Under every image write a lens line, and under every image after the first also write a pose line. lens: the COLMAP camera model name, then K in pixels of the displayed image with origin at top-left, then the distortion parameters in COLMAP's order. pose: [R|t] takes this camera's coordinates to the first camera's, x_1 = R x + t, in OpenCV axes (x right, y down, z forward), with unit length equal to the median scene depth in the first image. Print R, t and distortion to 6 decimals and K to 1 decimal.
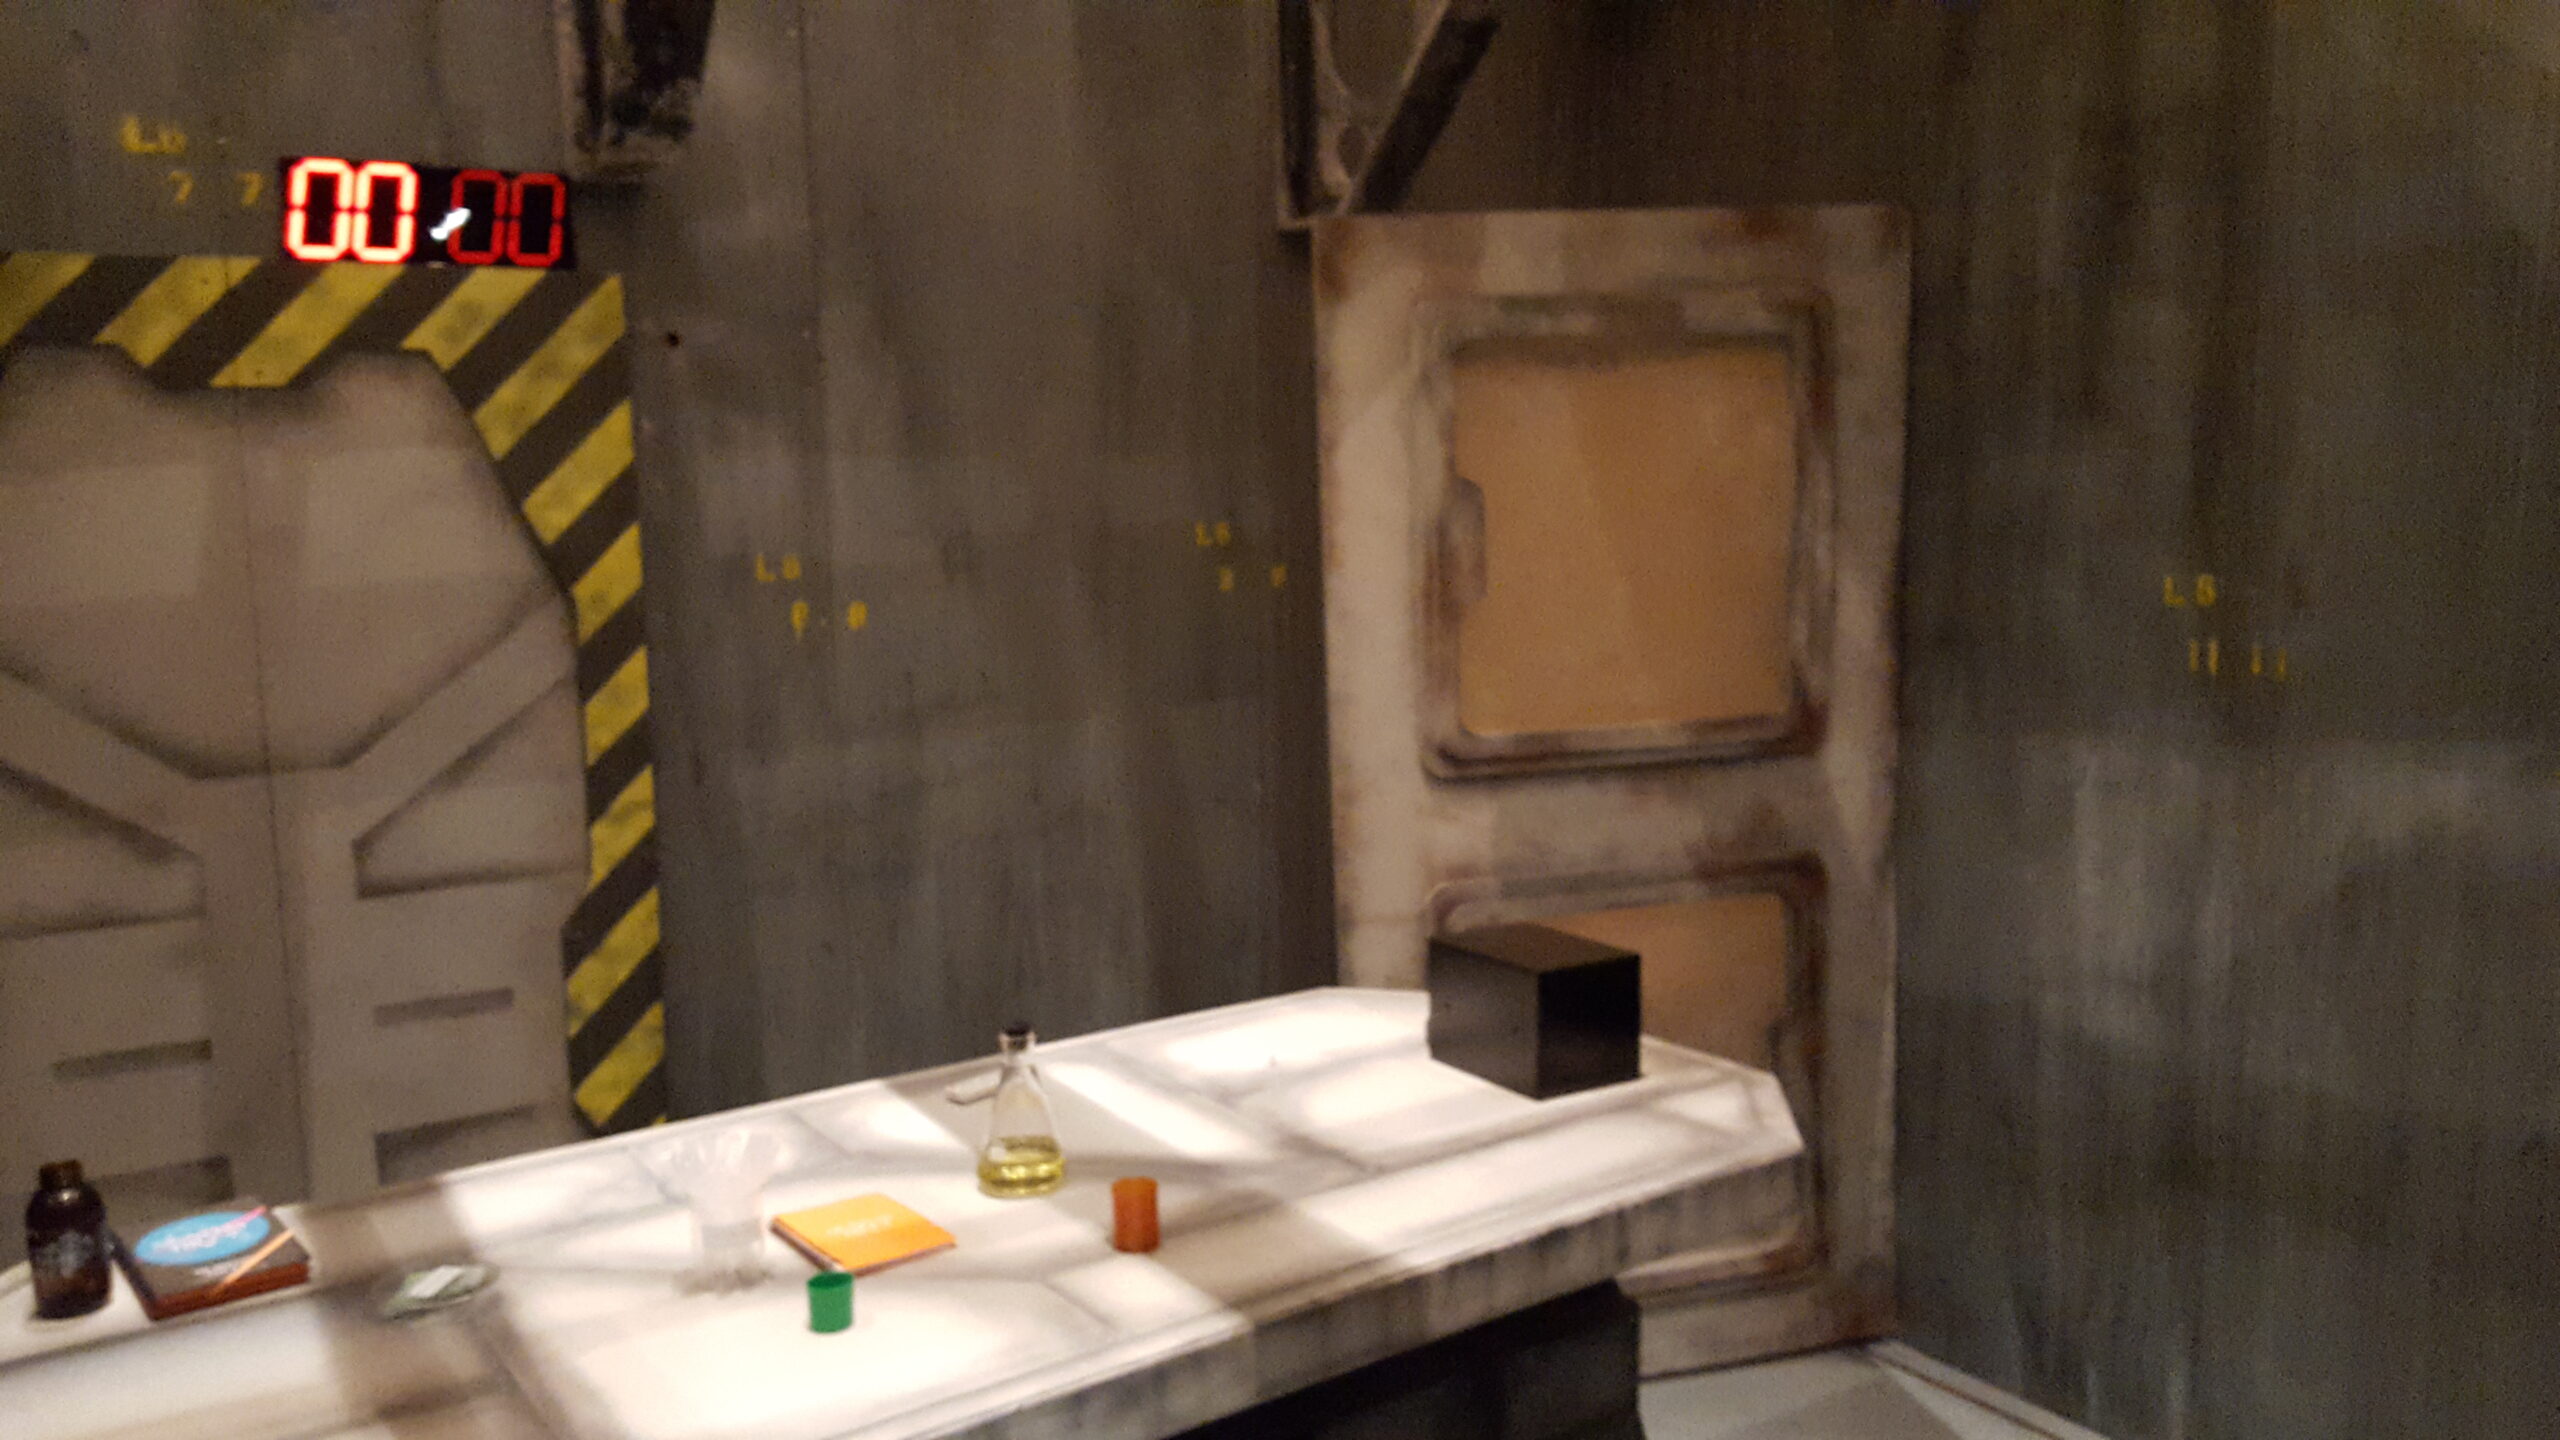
lens RADIAL K [[1796.1, 0, 1284.2], [0, 1796.1, 717.6], [0, 0, 1]] dist [-0.004658, -0.017374]
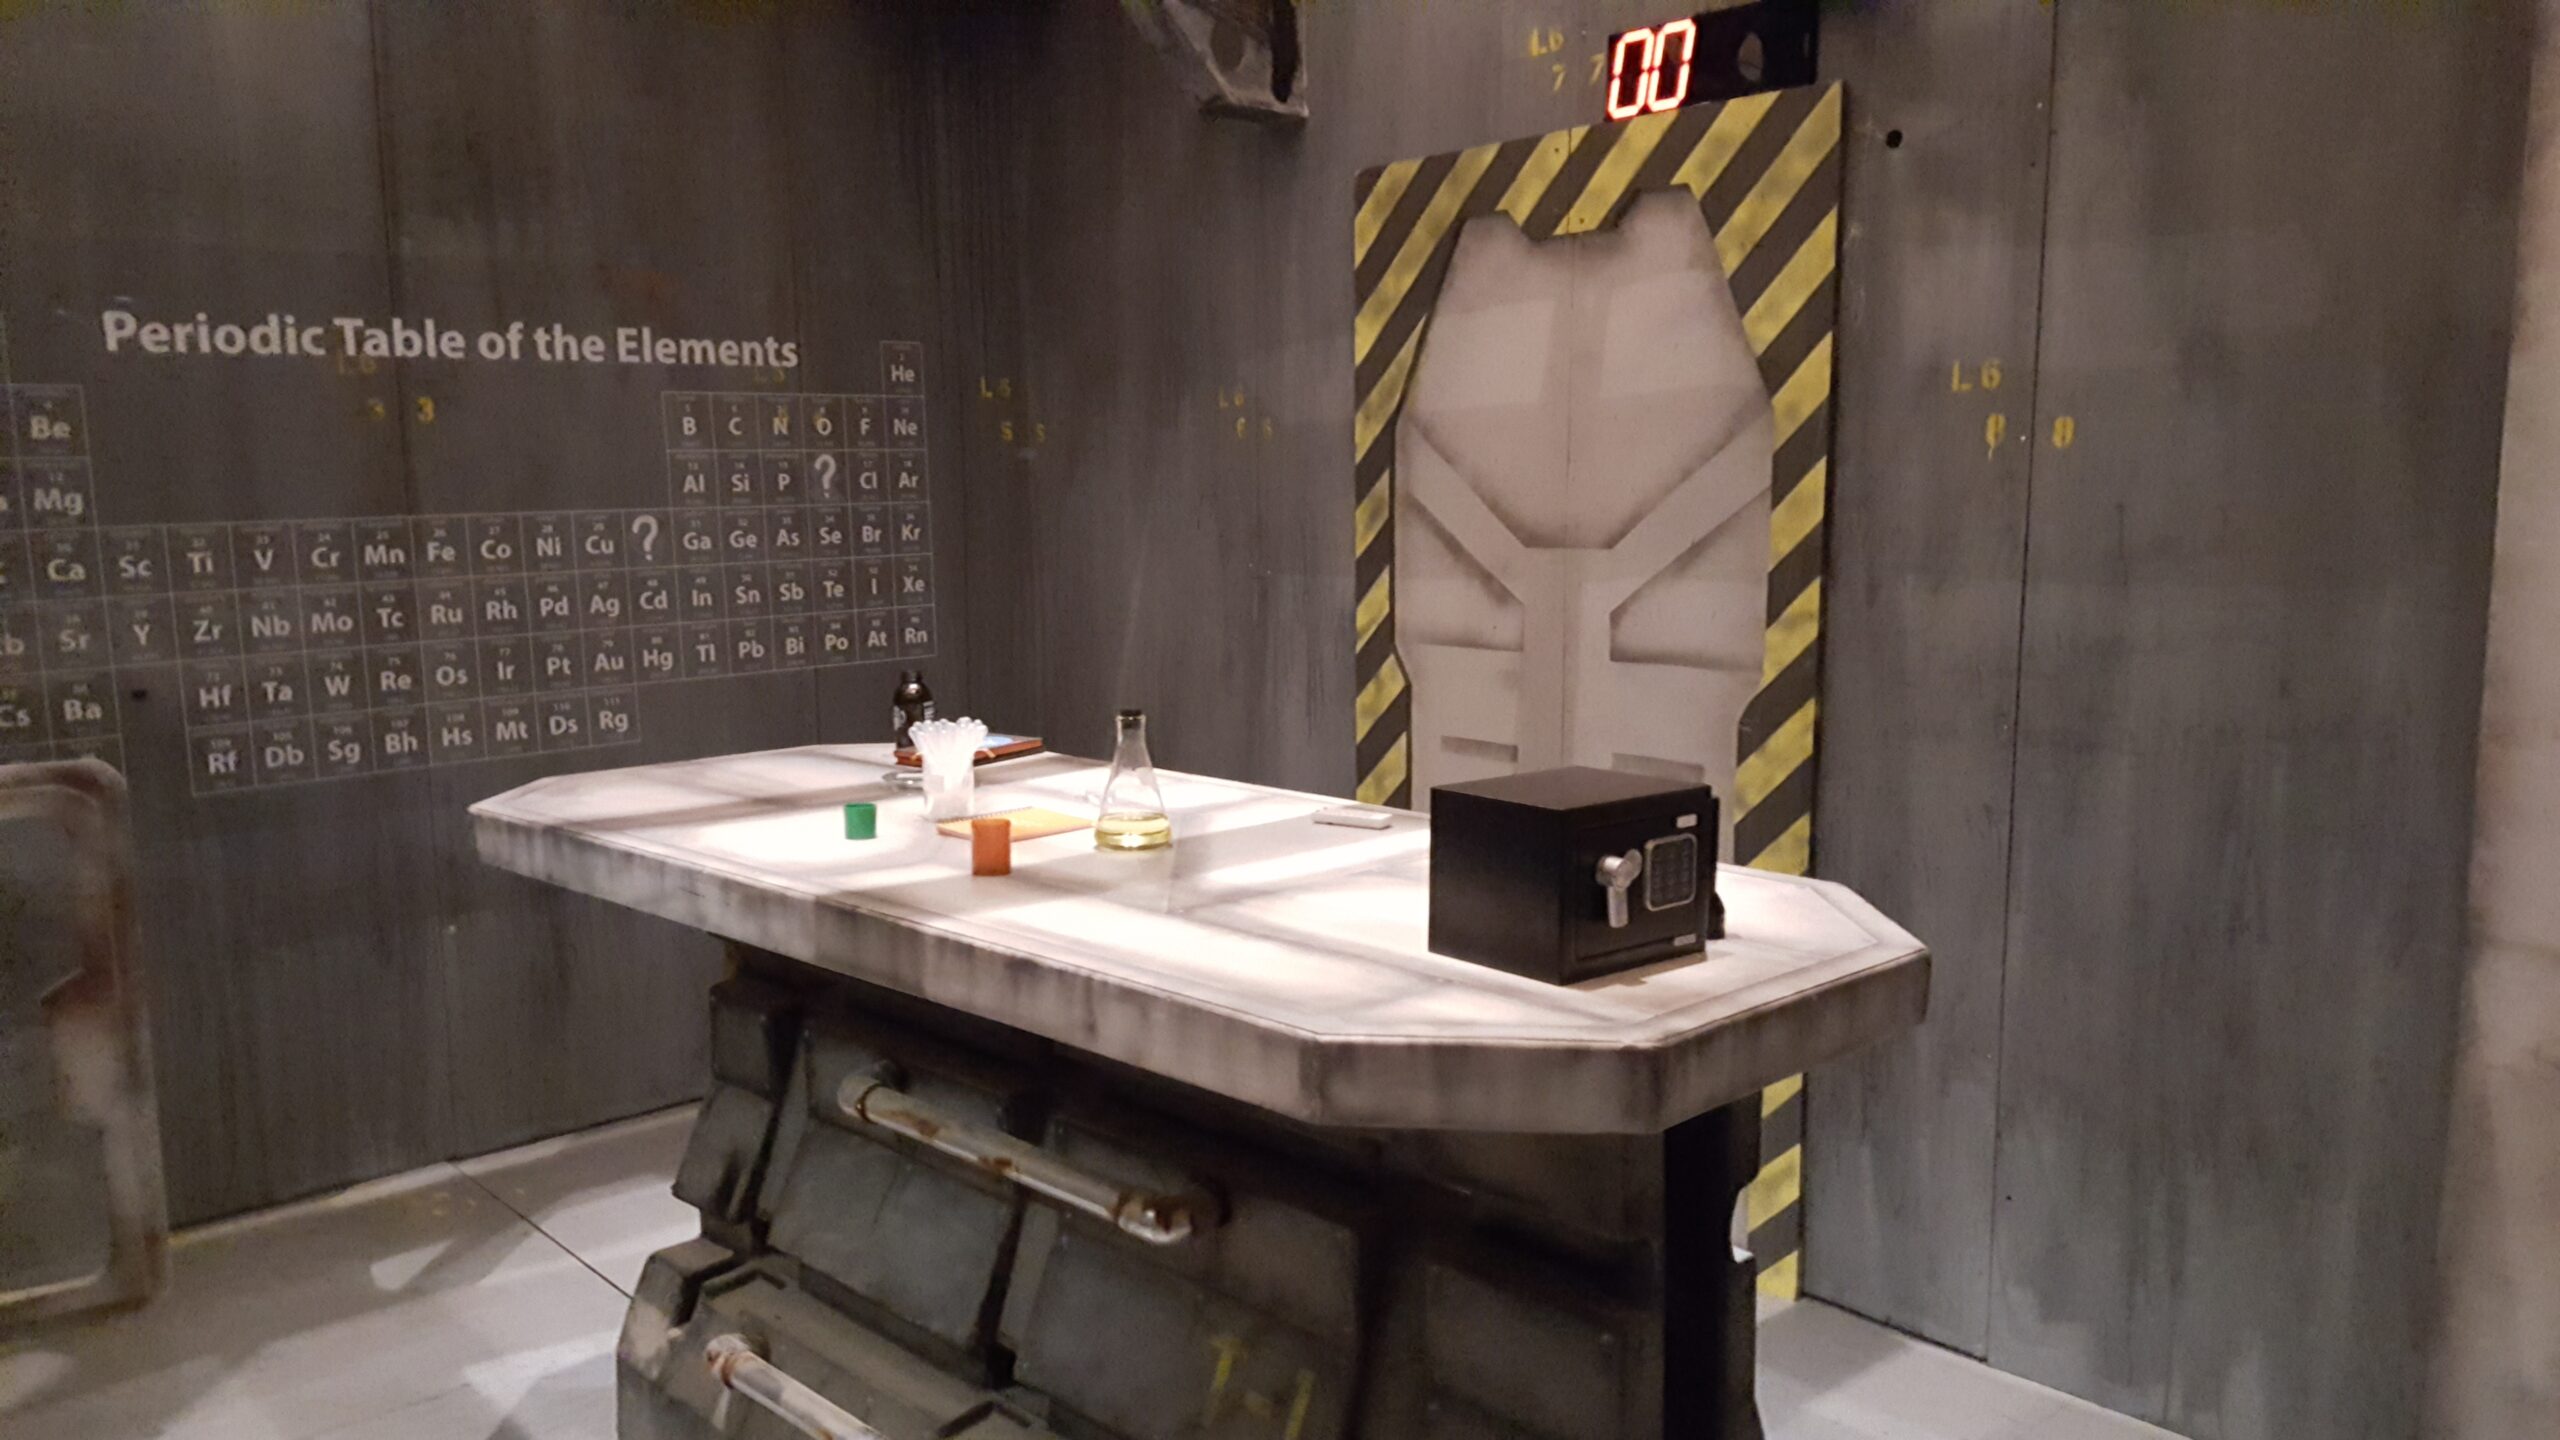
lens RADIAL K [[1903.8, 0, 1296.5], [0, 1903.8, 731.8], [0, 0, 1]] dist [0.008318, -0.054152]
pose [[0.182194, 0.144272, -0.972621, 0.688844], [-0.110974, 0.985874, 0.125450, 0.011902], [0.976980, 0.085079, 0.195631, 0.553606]]
